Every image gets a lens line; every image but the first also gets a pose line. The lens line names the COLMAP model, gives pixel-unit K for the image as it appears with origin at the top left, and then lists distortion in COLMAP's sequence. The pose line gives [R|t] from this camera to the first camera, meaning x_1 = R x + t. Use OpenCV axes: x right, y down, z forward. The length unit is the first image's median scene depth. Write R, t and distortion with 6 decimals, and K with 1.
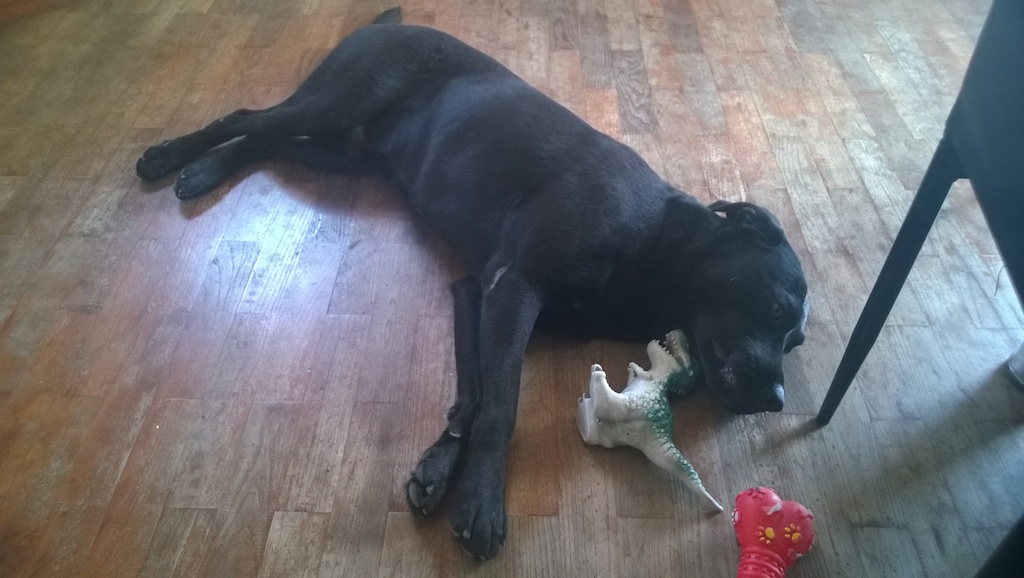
lens RADIAL K [[768.3, 0, 507.2], [0, 768.3, 289.8], [0, 0, 1]] dist [0.058575, -0.153247]
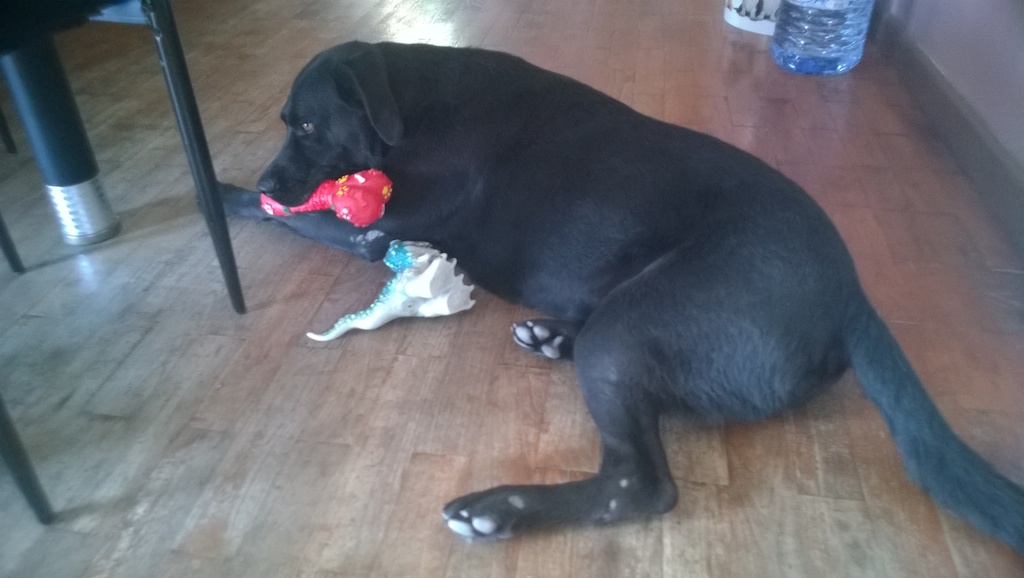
lens RADIAL K [[768.3, 0, 507.2], [0, 768.3, 289.8], [0, 0, 1]] dist [0.058575, -0.153247]
pose [[-0.991070, -0.052627, 0.122519, -0.141879], [0.111865, 0.171930, 0.978737, -0.606621], [-0.072573, 0.983702, -0.164508, 0.904771]]
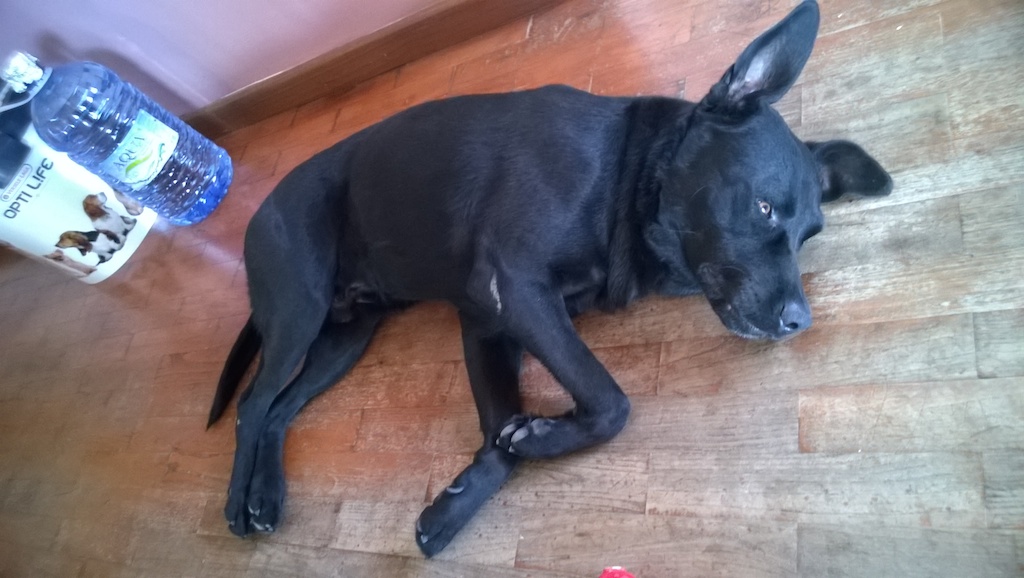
lens RADIAL K [[768.3, 0, 507.2], [0, 768.3, 289.8], [0, 0, 1]] dist [0.058575, -0.153247]
pose [[-0.141559, 0.887546, -0.438433, 0.306016], [-0.180053, 0.412421, 0.893023, -0.448270], [0.973418, 0.205356, 0.101423, 0.542328]]
